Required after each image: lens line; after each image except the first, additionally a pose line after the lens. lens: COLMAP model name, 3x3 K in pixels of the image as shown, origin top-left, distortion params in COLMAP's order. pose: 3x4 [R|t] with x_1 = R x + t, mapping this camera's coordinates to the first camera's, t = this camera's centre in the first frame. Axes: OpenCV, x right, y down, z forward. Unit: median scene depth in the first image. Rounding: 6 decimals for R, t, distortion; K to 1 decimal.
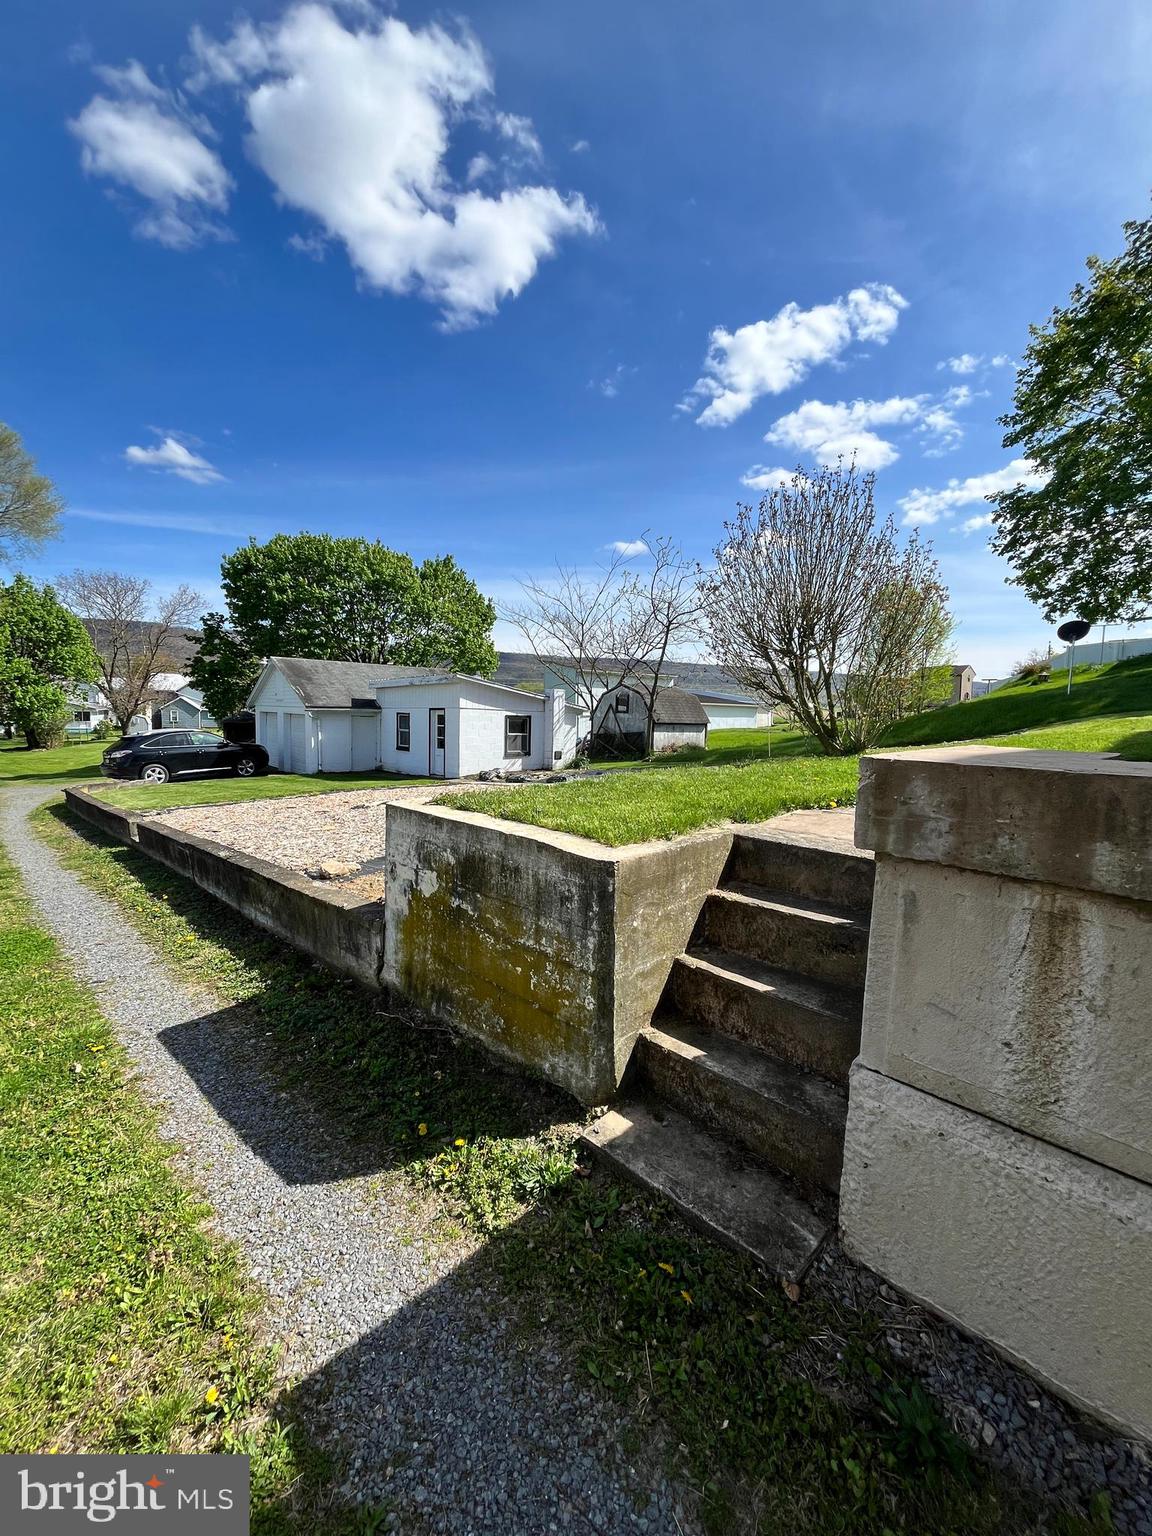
lens RADIAL K [[617.4, 0, 578.1], [0, 617.4, 765.6], [0, 0, 1]] dist [-0.001822, -0.000071]
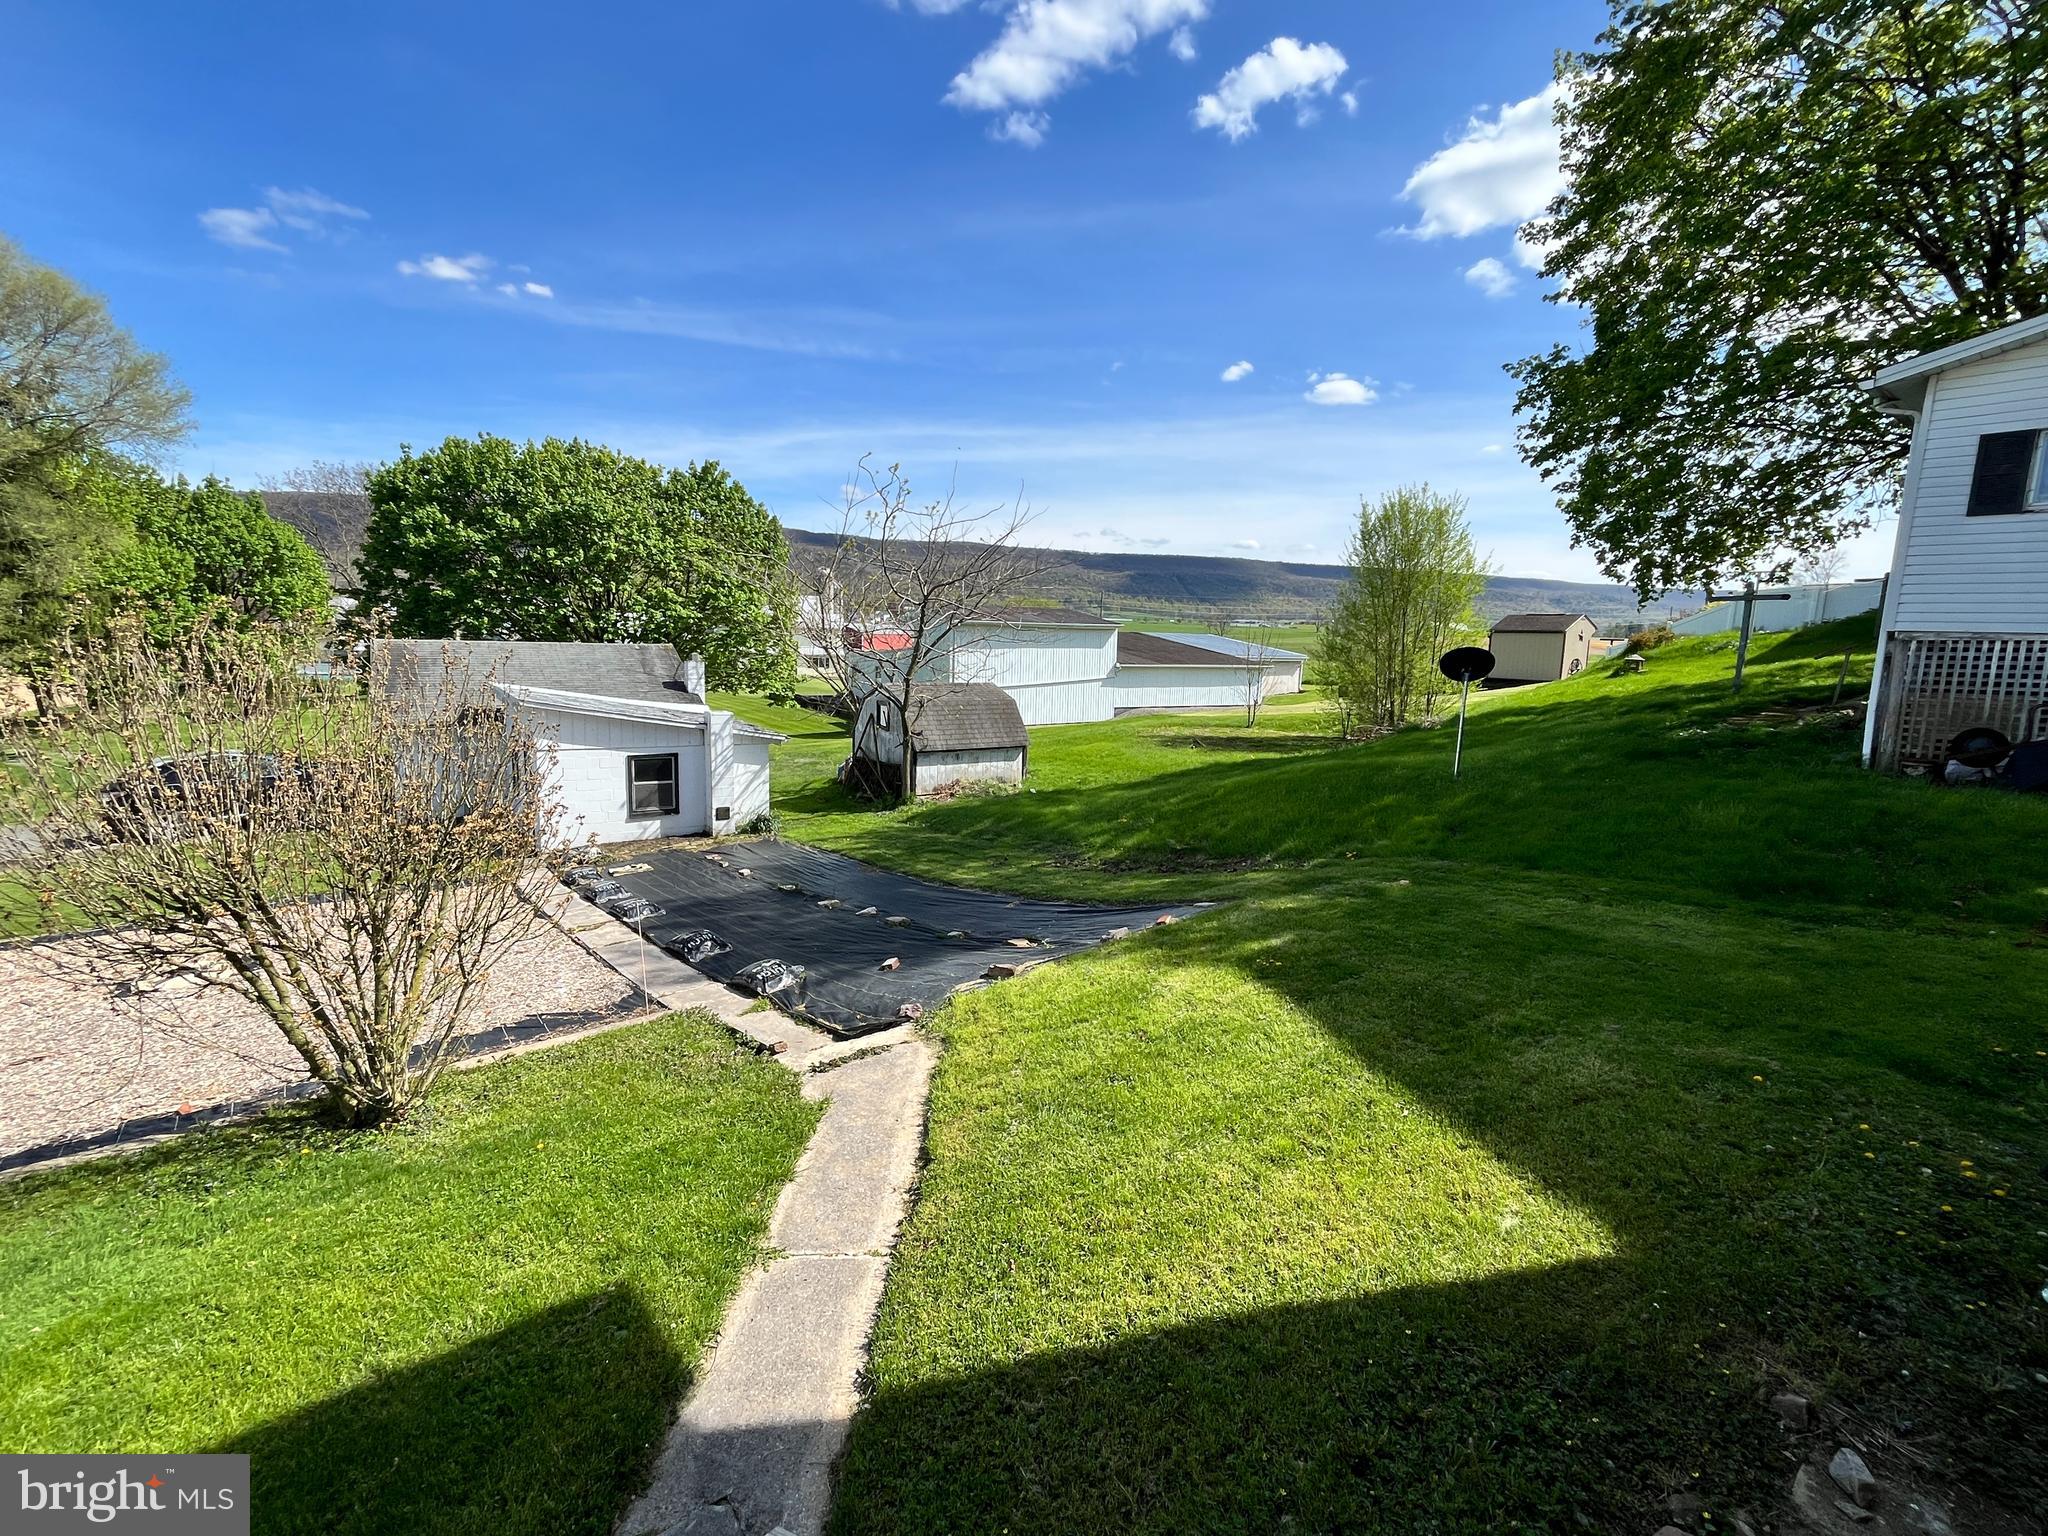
lens RADIAL K [[883.7, 0, 1019.2], [0, 883.7, 759.2], [0, 0, 1]] dist [0.001104, 0.000176]
pose [[0.993299, 0.023954, -0.113062, 0.315673], [-0.016936, 0.997893, 0.062626, -0.113907], [0.114323, -0.060292, 0.991612, 0.101345]]
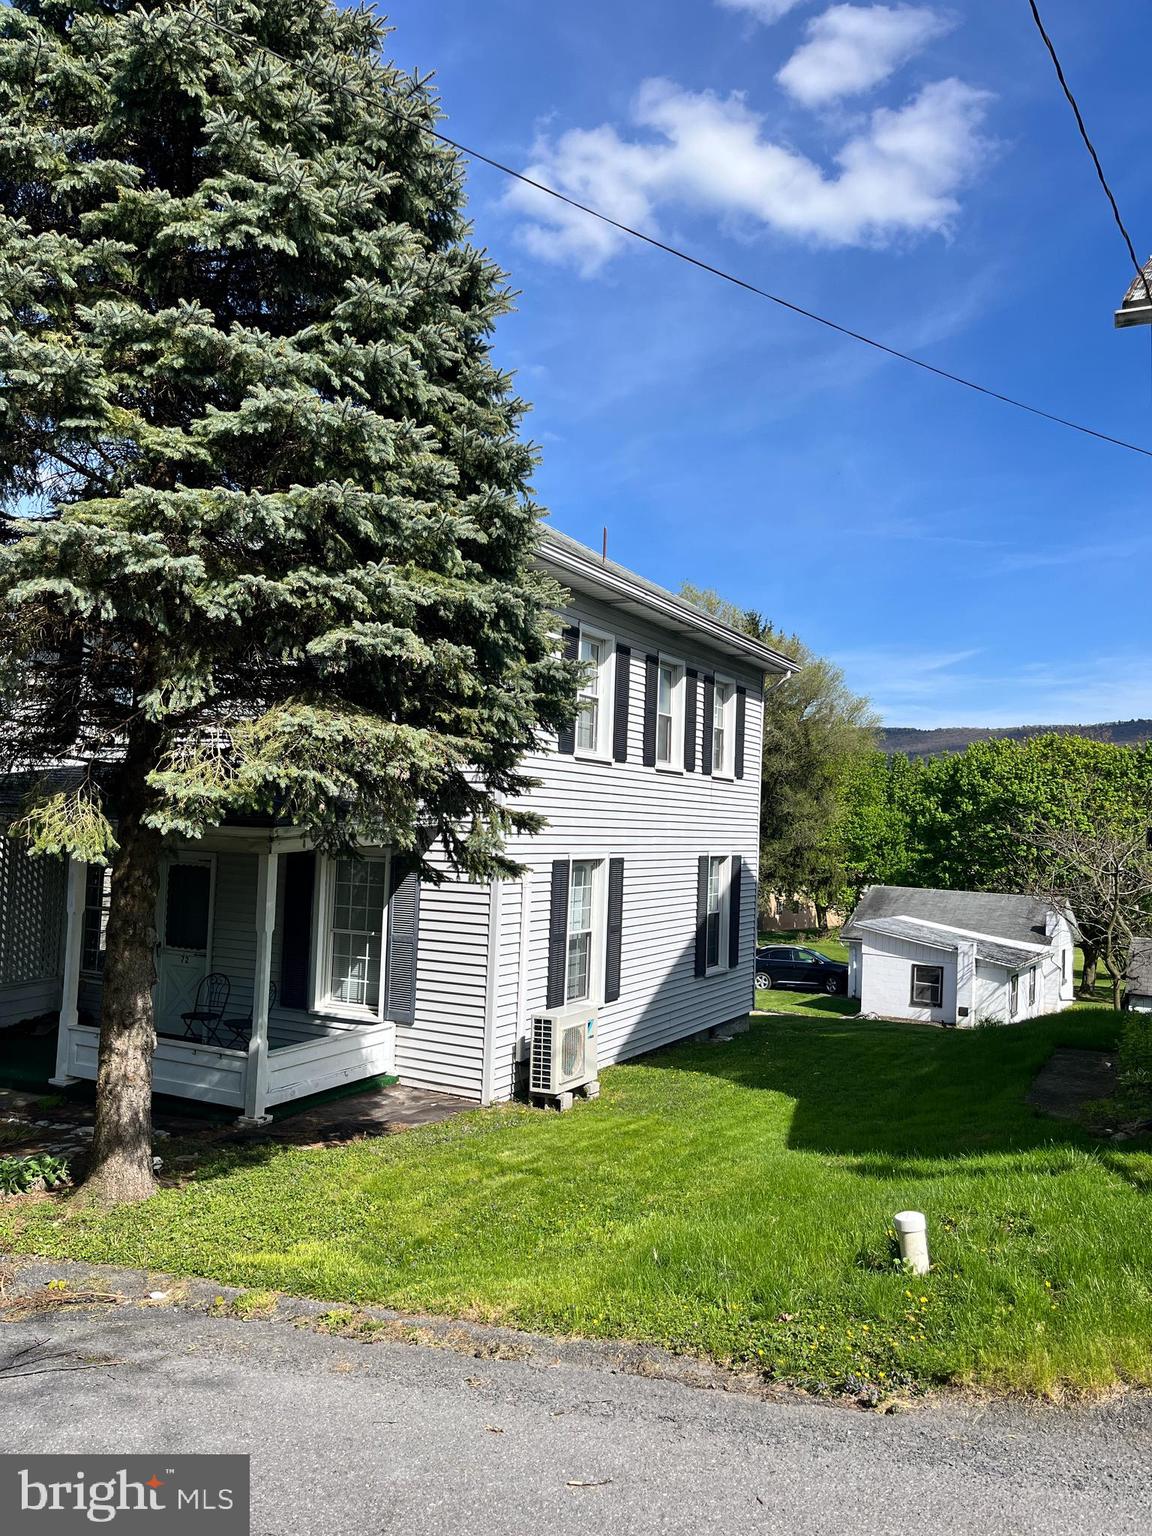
lens RADIAL K [[1157.7, 0, 575.0], [0, 1157.7, 764.9], [0, 0, 1]] dist [0.047976, -0.057837]
pose [[0.292877, -0.054104, -0.954618, 1.279215], [-0.106656, 0.990318, -0.088849, -0.142695], [0.950183, 0.127838, 0.284271, -0.112238]]
